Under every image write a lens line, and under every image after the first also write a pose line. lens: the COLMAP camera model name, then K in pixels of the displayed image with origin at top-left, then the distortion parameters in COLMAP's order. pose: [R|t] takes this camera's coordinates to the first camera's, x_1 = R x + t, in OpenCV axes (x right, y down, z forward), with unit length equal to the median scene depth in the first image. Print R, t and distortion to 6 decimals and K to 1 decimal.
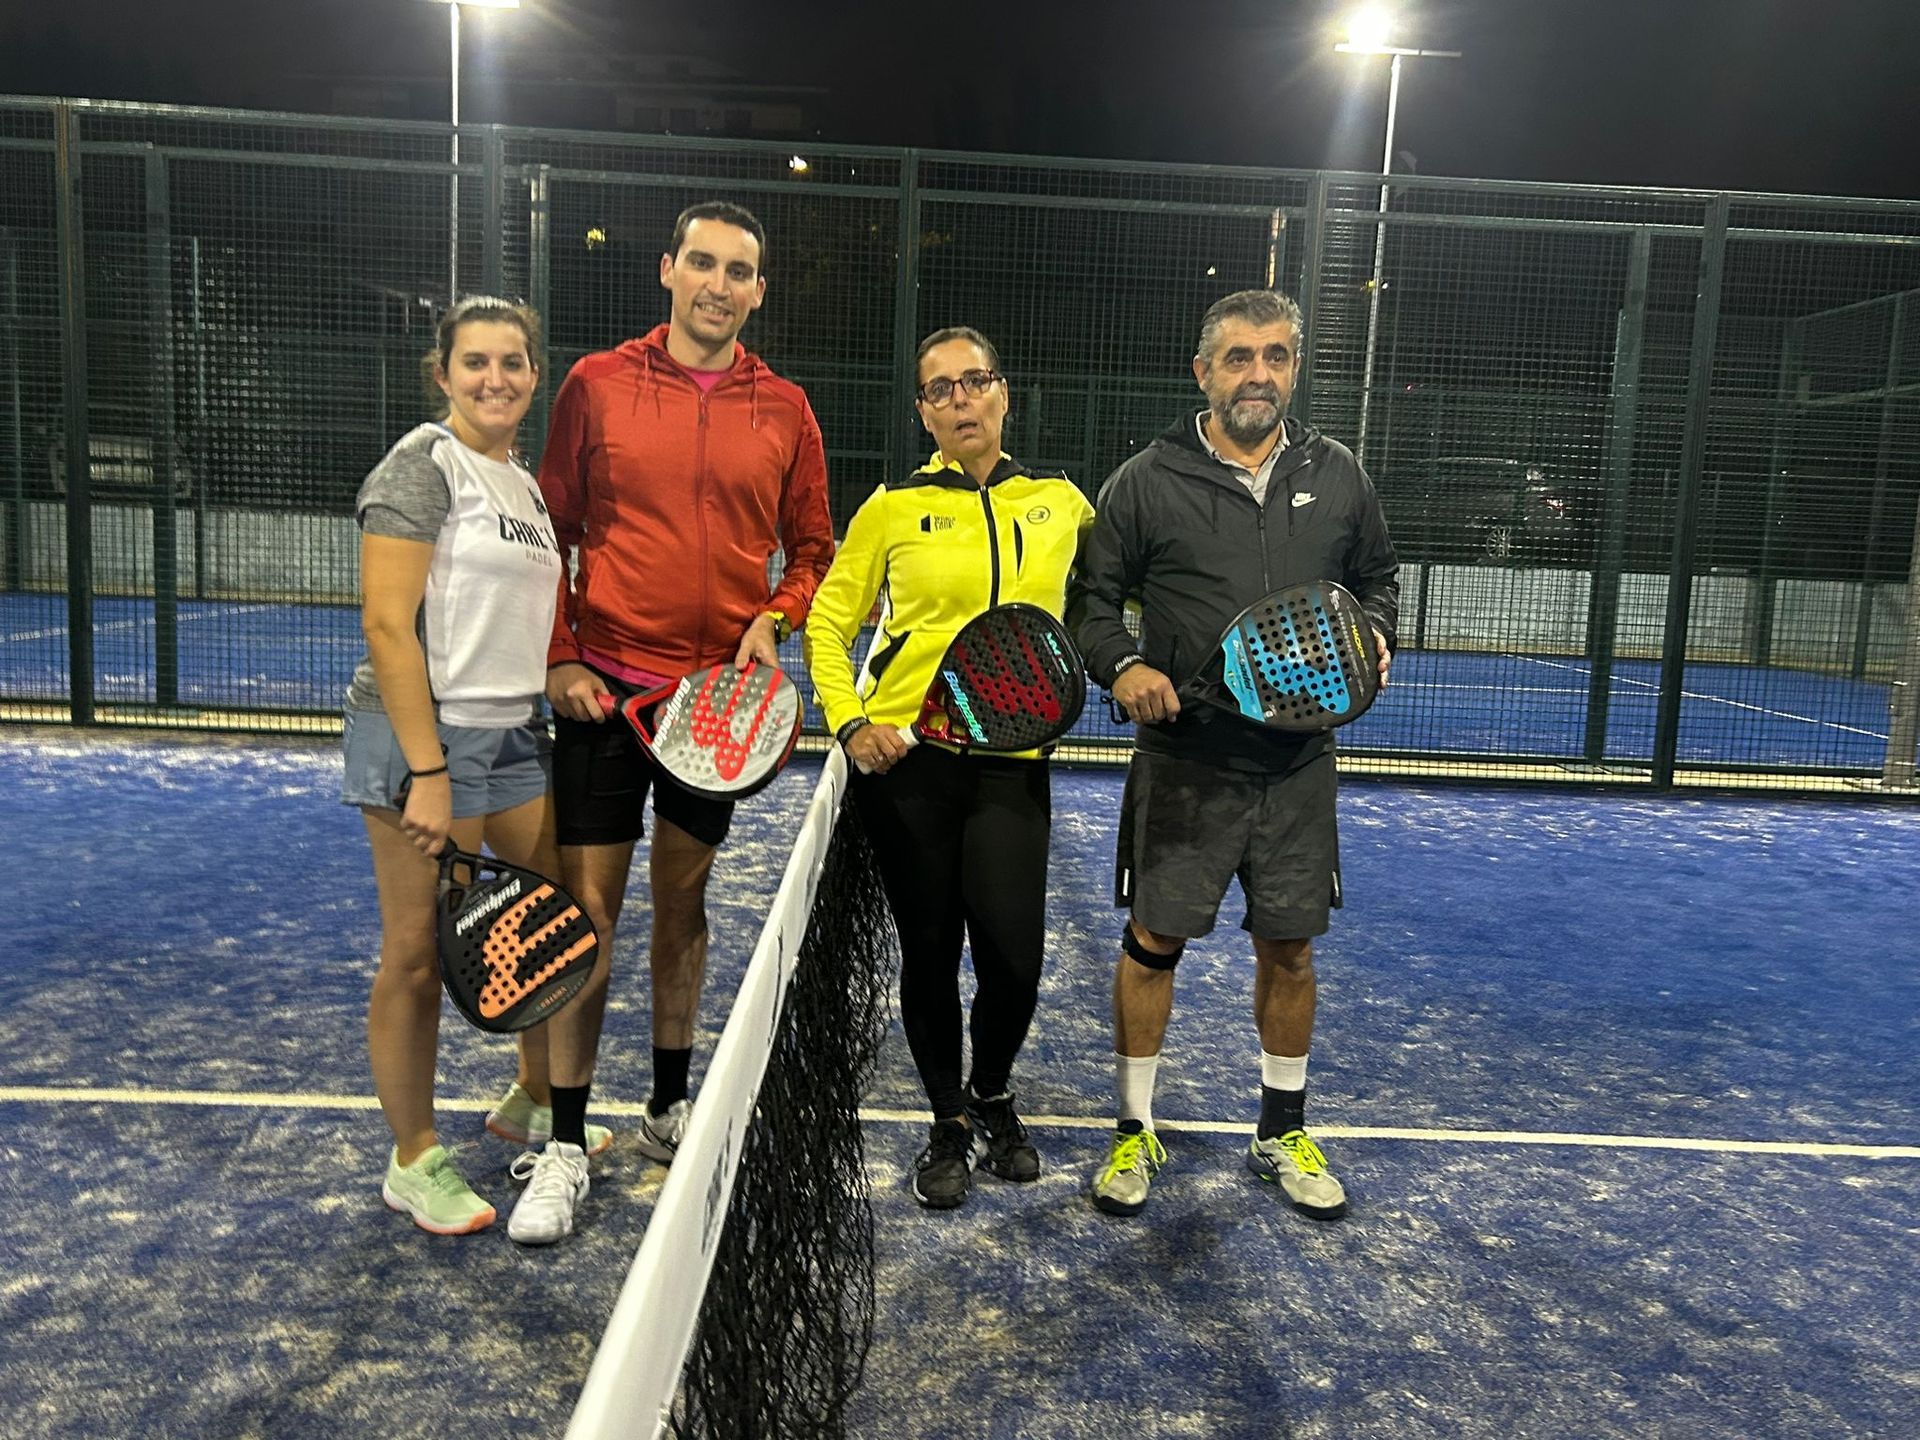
lens RADIAL K [[1496.1, 0, 960.0], [0, 1496.1, 720.0], [0, 0, 1]] dist [-0.000256, -0.002678]
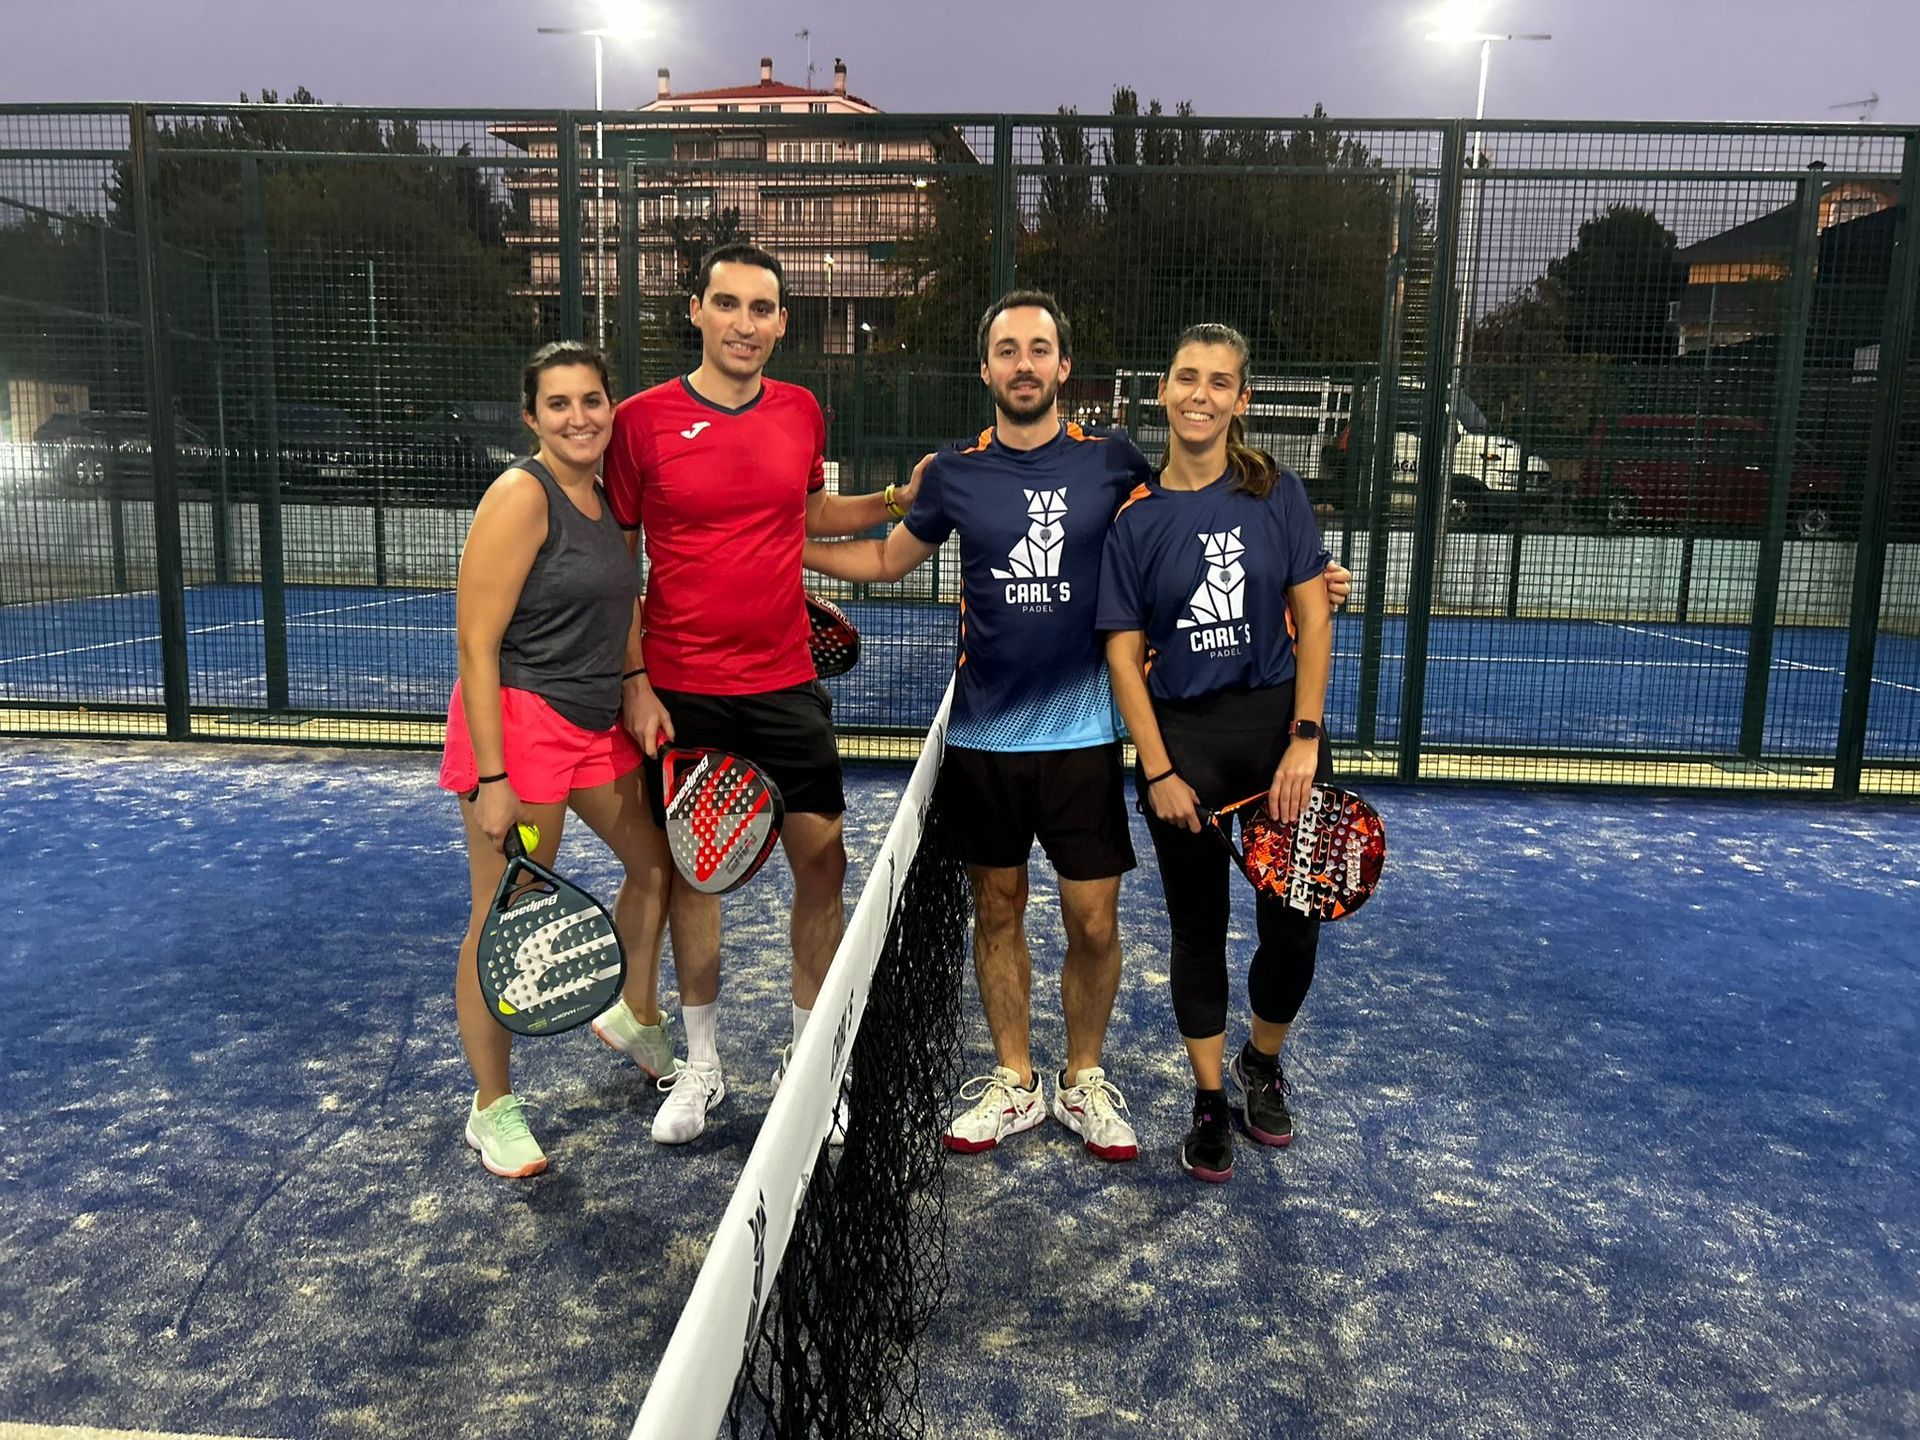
lens RADIAL K [[1405.6, 0, 932.4], [0, 1405.6, 726.8], [0, 0, 1]] dist [-0.005165, -0.001617]
pose [[0.995531, -0.005573, -0.094270, 0.001398], [0.007921, 0.999667, 0.024557, -0.021802], [0.094102, -0.025194, 0.995244, 0.112781]]
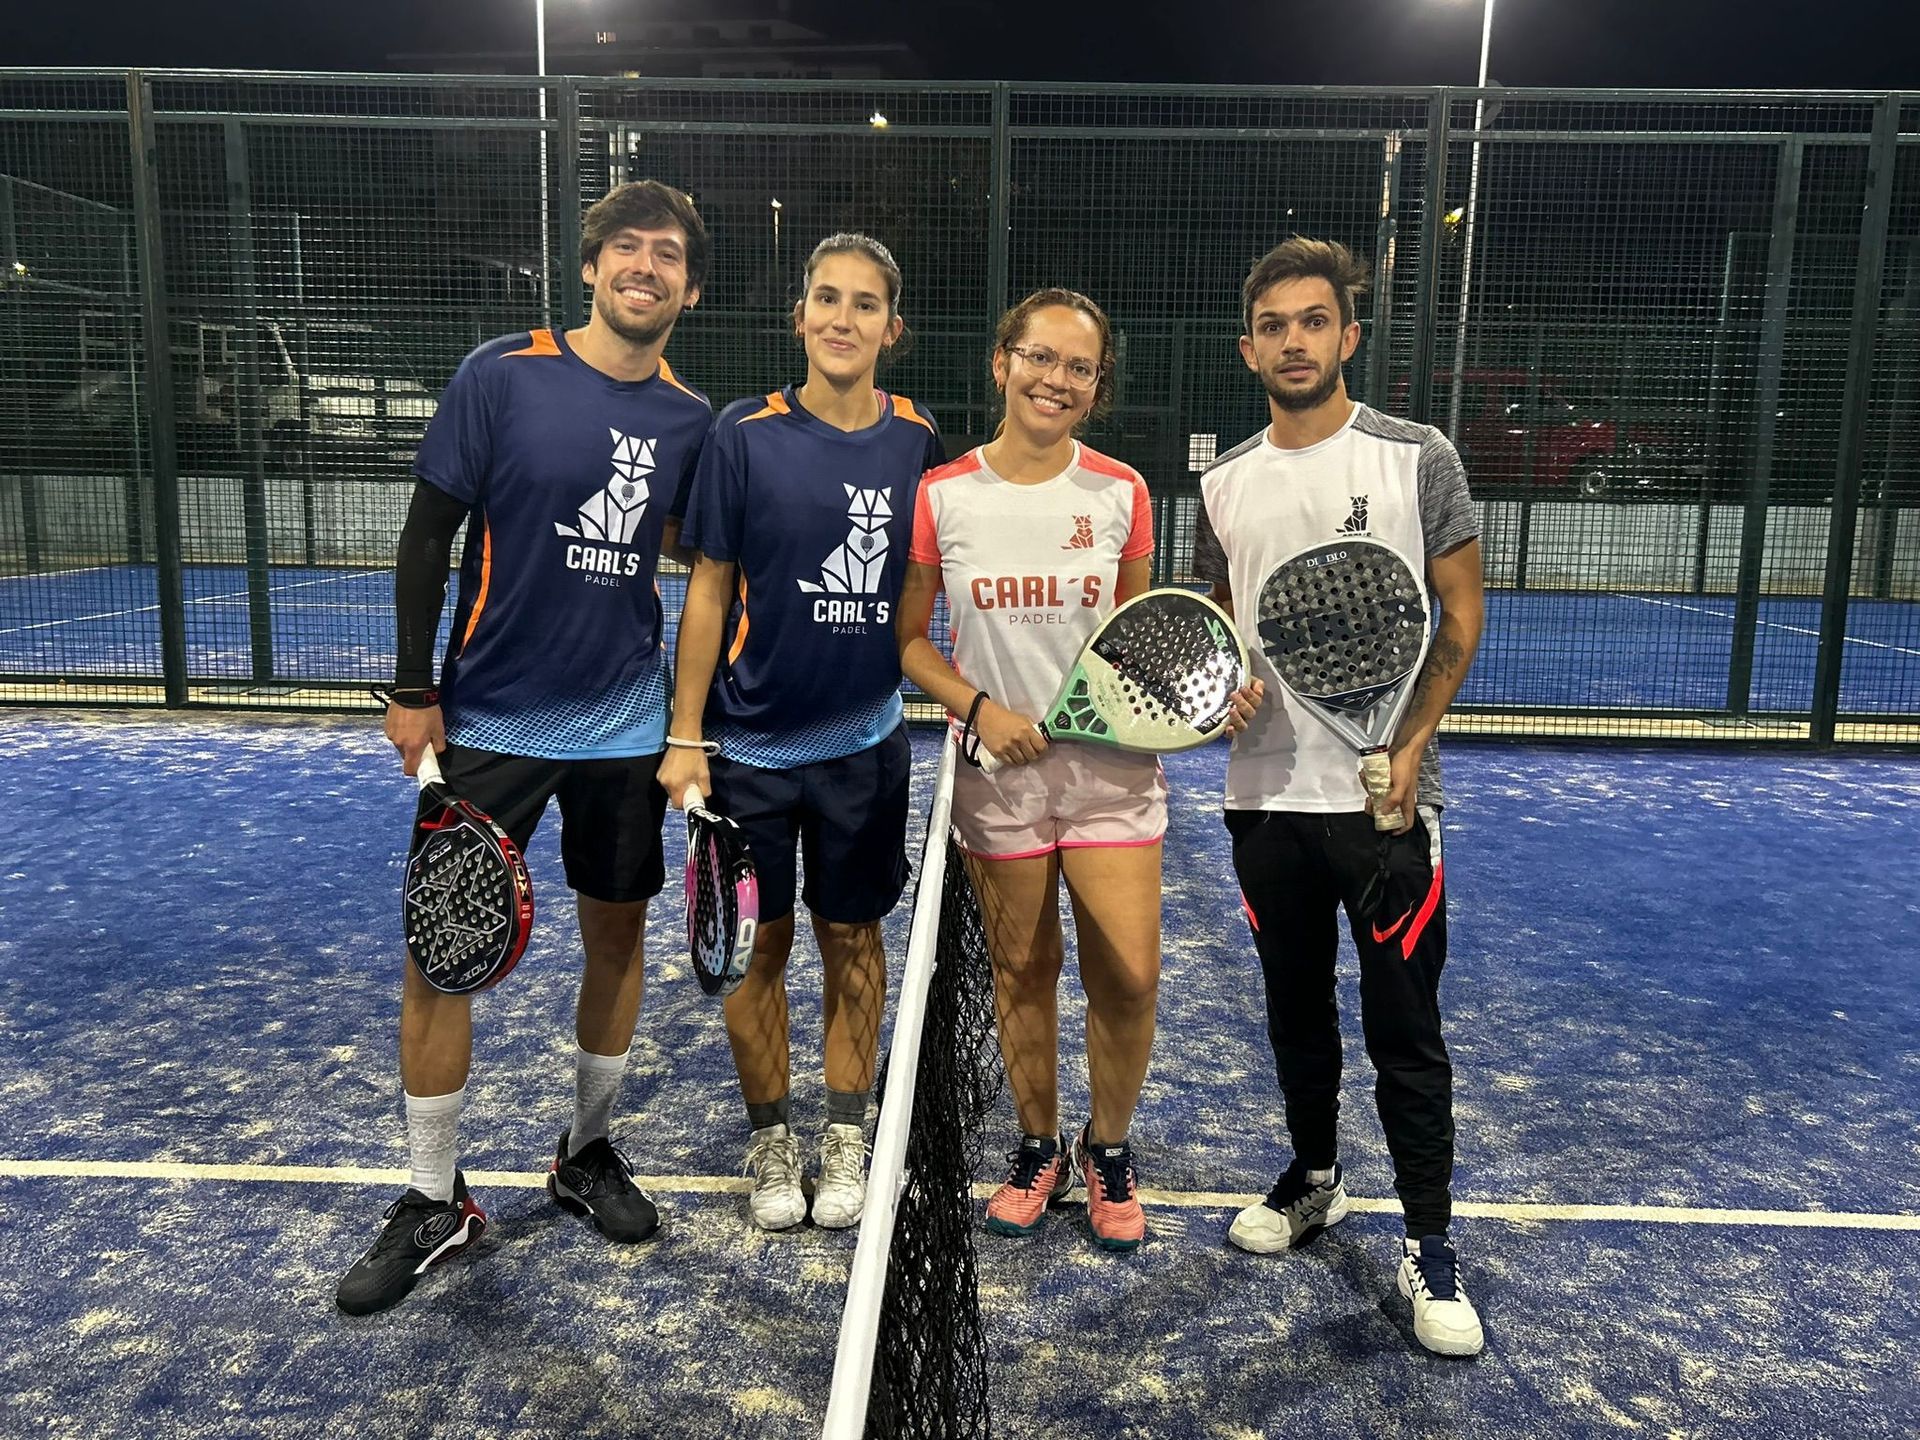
lens RADIAL K [[1496.1, 0, 960.0], [0, 1496.1, 720.0], [0, 0, 1]] dist [-0.000256, -0.002678]
pose [[0.997931, -0.015864, -0.062309, -0.007034], [0.017845, 0.999348, 0.031374, -0.008696], [0.061771, -0.032421, 0.997564, 0.042322]]
